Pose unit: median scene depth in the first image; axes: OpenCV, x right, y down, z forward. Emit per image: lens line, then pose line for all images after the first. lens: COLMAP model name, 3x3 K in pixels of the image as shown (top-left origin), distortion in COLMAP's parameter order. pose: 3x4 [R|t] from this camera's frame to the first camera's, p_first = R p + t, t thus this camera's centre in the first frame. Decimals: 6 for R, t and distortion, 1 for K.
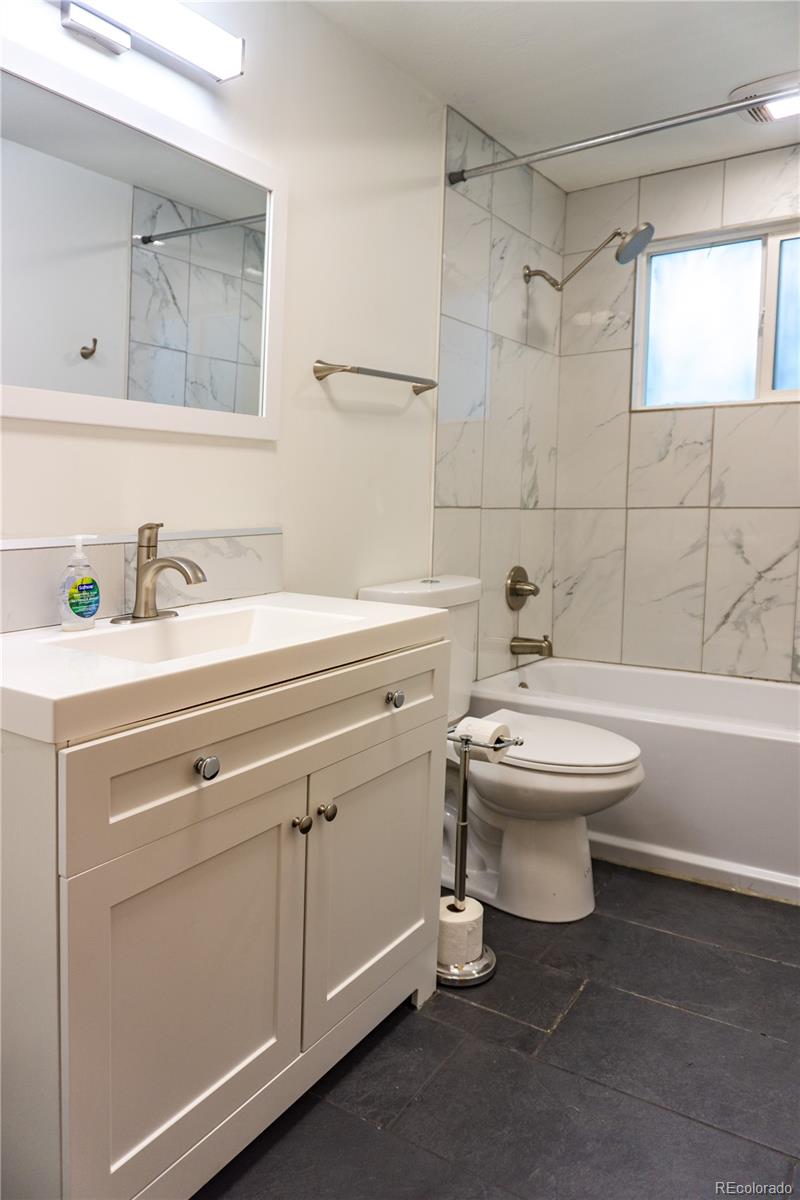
lens RADIAL K [[828.3, 0, 400.7], [0, 828.3, 599.7], [0, 0, 1]] dist [-0.028792, -0.000332]
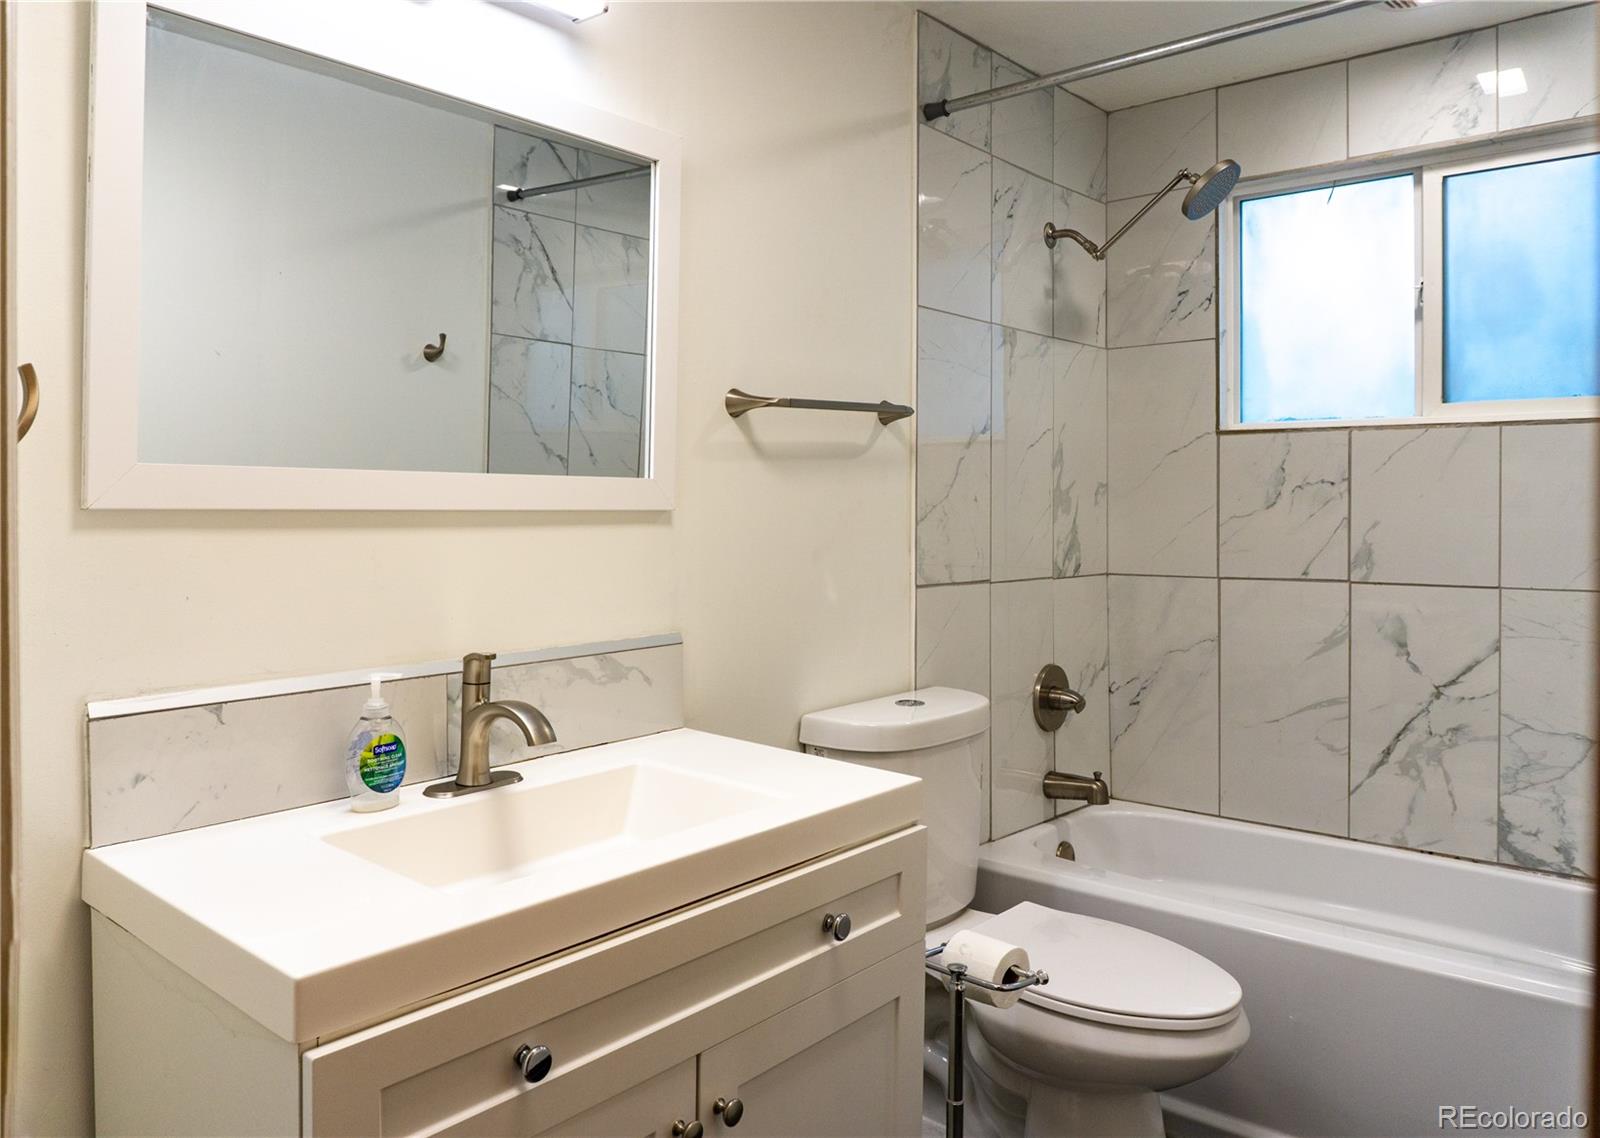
lens RADIAL K [[1192.0, 0, 782.4], [0, 1192.0, 509.9], [0, 0, 1]] dist [-0.011984, -0.026203]
pose [[0.992234, -0.016683, -0.123264, 0.056099], [0.006764, 0.996735, -0.080456, -0.102230], [0.124204, 0.078997, 0.989107, 0.035644]]
